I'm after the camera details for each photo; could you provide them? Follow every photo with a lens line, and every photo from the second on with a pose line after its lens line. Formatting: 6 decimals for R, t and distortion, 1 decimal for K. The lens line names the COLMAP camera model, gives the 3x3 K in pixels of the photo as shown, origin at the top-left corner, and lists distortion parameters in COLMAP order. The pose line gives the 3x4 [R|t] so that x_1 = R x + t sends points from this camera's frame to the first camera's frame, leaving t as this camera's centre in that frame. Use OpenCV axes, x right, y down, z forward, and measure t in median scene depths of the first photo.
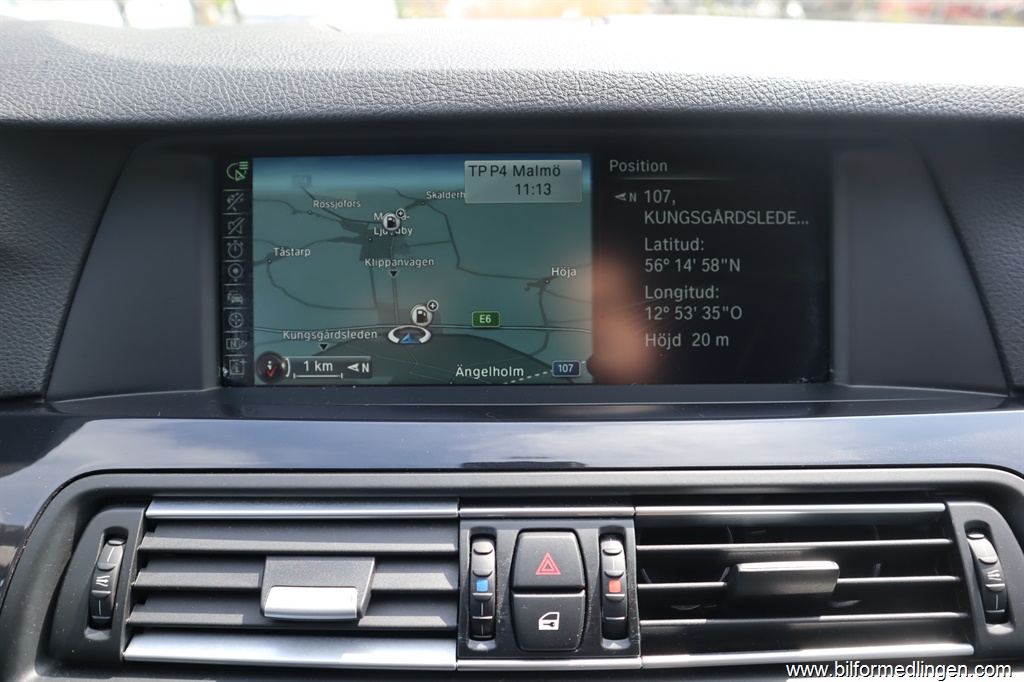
lens RADIAL K [[712.6, 0, 509.9], [0, 712.6, 343.6], [0, 0, 1]] dist [-0.120269, 0.074095]
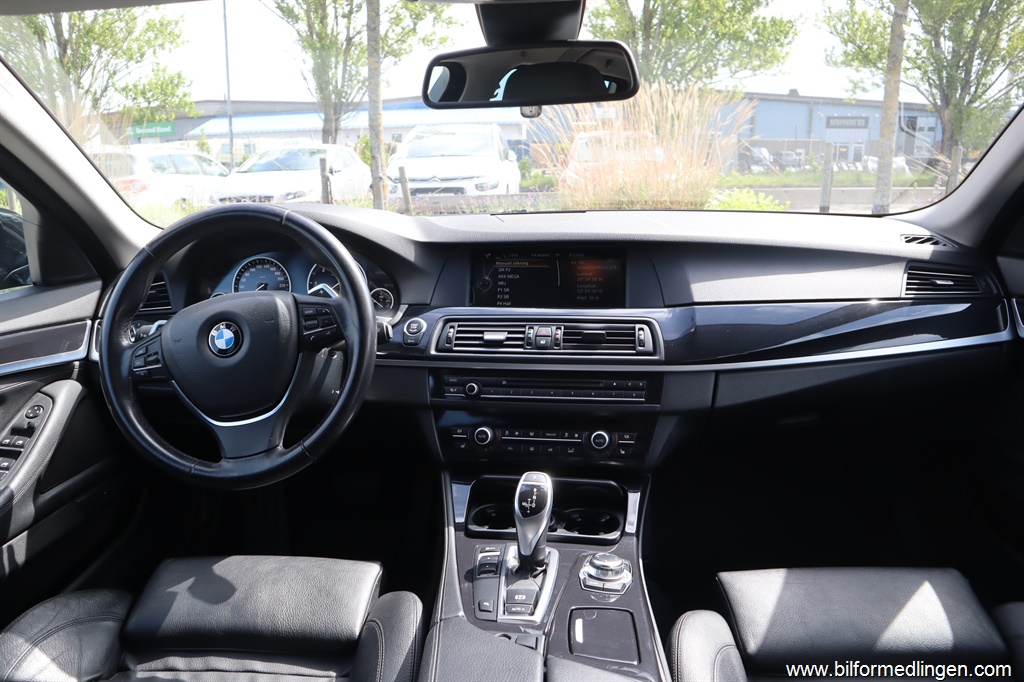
lens RADIAL K [[712.6, 0, 509.9], [0, 712.6, 343.6], [0, 0, 1]] dist [-0.120269, 0.074095]
pose [[0.986632, 0.023519, -0.161256, 0.591365], [-0.054355, 0.980359, -0.189583, 1.283442], [0.153630, 0.195813, 0.968532, -3.589793]]
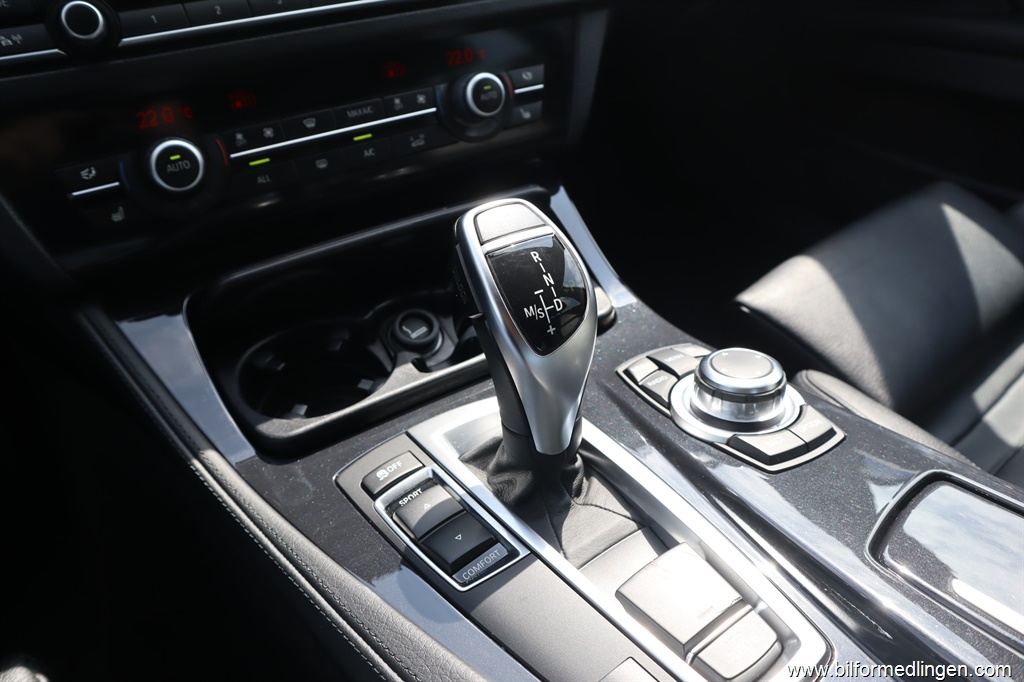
lens RADIAL K [[712.6, 0, 509.9], [0, 712.6, 343.6], [0, 0, 1]] dist [-0.120269, 0.074095]
pose [[0.844037, -0.327944, 0.424329, -0.464608], [0.236052, 0.937650, 0.255131, 1.150634], [-0.481541, -0.115176, 0.868823, -0.668949]]
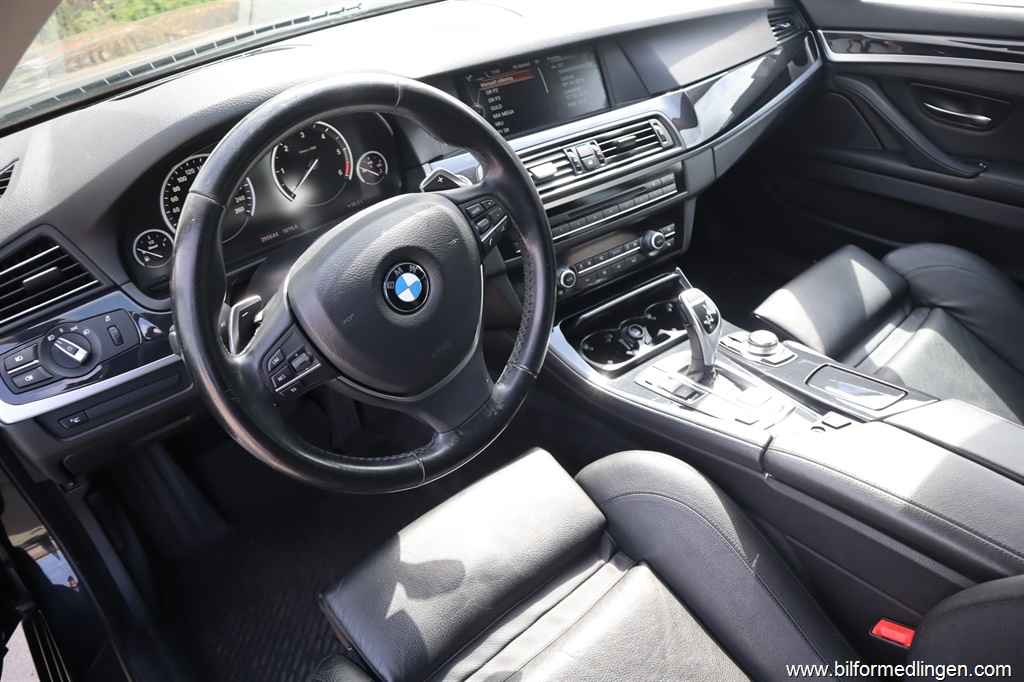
lens RADIAL K [[712.6, 0, 509.9], [0, 712.6, 343.6], [0, 0, 1]] dist [-0.120269, 0.074095]
pose [[0.817436, -0.367073, 0.443909, -2.679922], [0.287803, 0.927834, 0.237261, 0.238776], [-0.498966, -0.066187, 0.864090, -2.615543]]
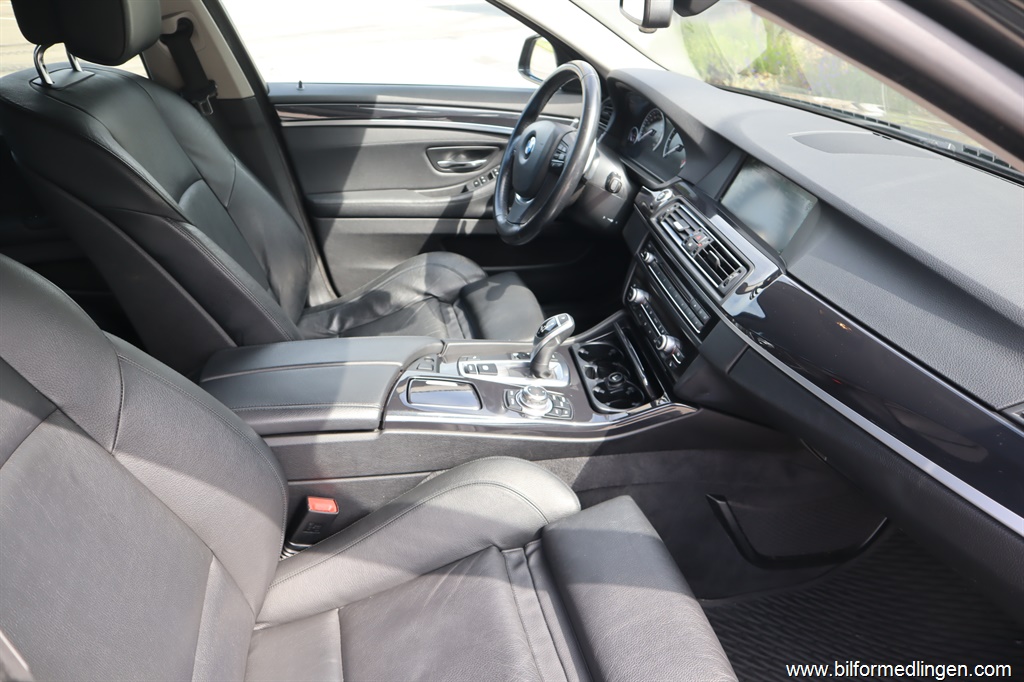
lens RADIAL K [[712.6, 0, 509.9], [0, 712.6, 343.6], [0, 0, 1]] dist [-0.120269, 0.074095]
pose [[0.126008, 0.504987, -0.853879, 4.563943], [-0.477024, 0.785540, 0.394176, -0.440310], [0.869811, 0.357651, 0.339875, -1.641063]]
